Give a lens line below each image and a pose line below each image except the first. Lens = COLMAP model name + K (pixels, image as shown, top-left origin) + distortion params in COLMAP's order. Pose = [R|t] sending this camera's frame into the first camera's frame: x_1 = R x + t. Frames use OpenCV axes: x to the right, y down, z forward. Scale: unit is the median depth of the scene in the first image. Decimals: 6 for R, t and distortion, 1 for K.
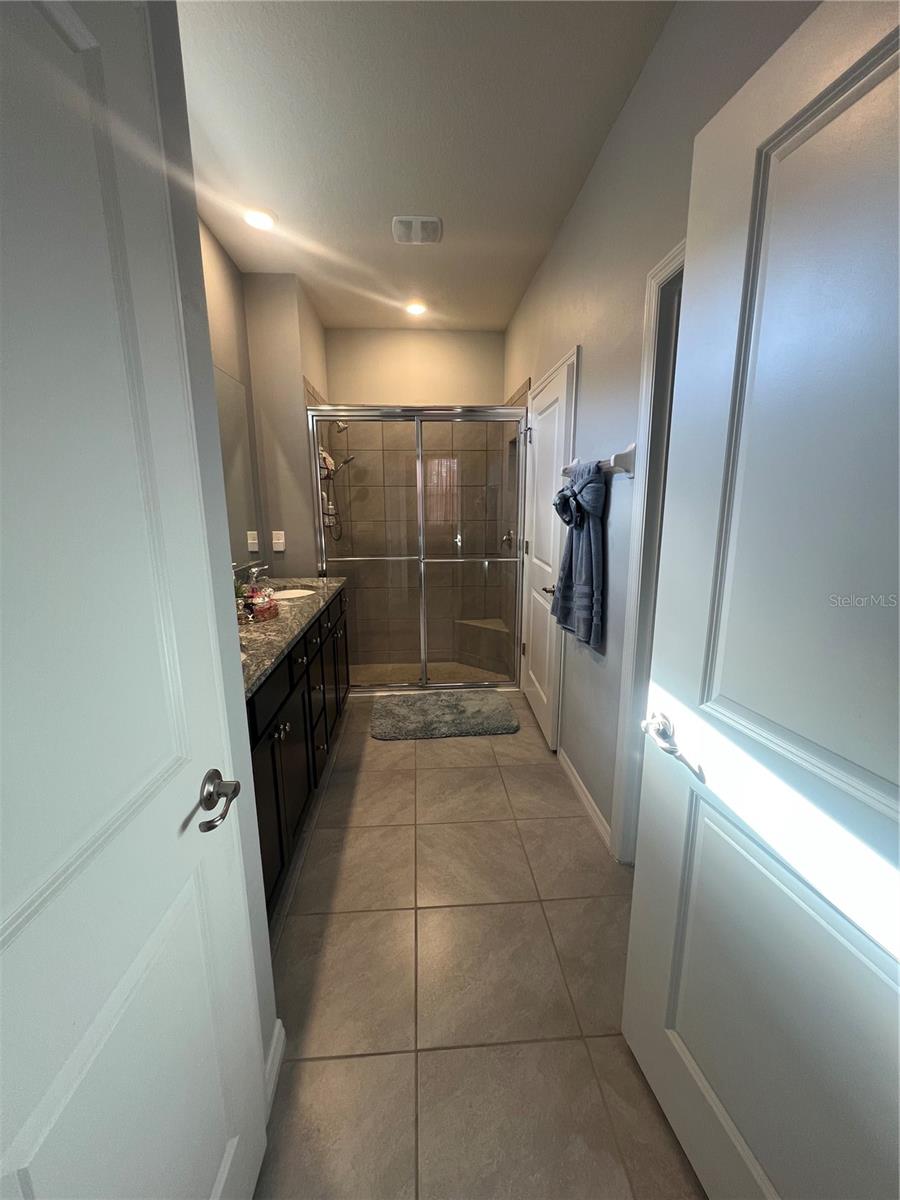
lens RADIAL K [[477.0, 0, 449.9], [0, 477.0, 599.3], [0, 0, 1]] dist [-0.002959, 0.000557]
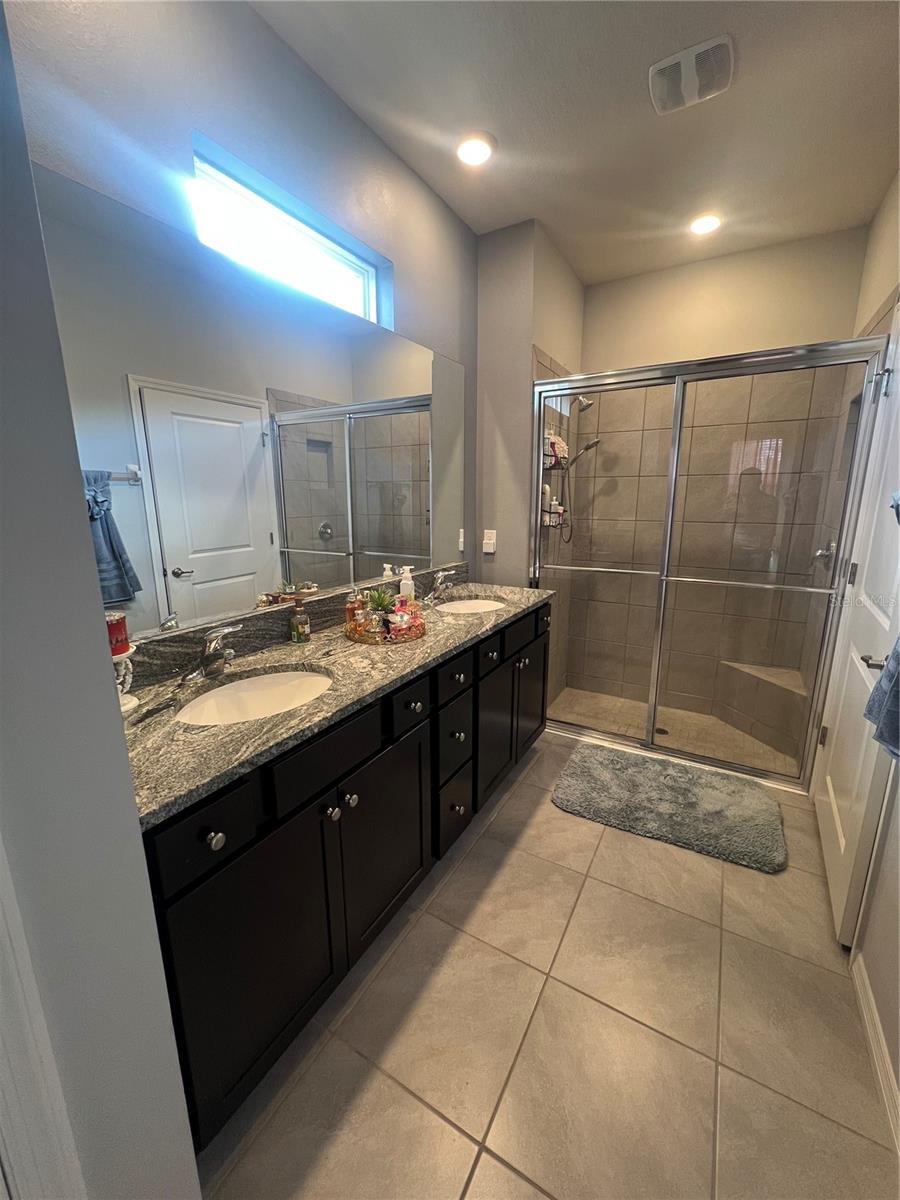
lens RADIAL K [[477.0, 0, 448.9], [0, 477.0, 600.0], [0, 0, 1]] dist [-0.002959, 0.000557]
pose [[0.824380, 0.122161, -0.552698, 0.080201], [-0.113374, 0.992283, 0.050217, -0.050432], [0.554567, 0.021264, 0.831867, 0.228905]]
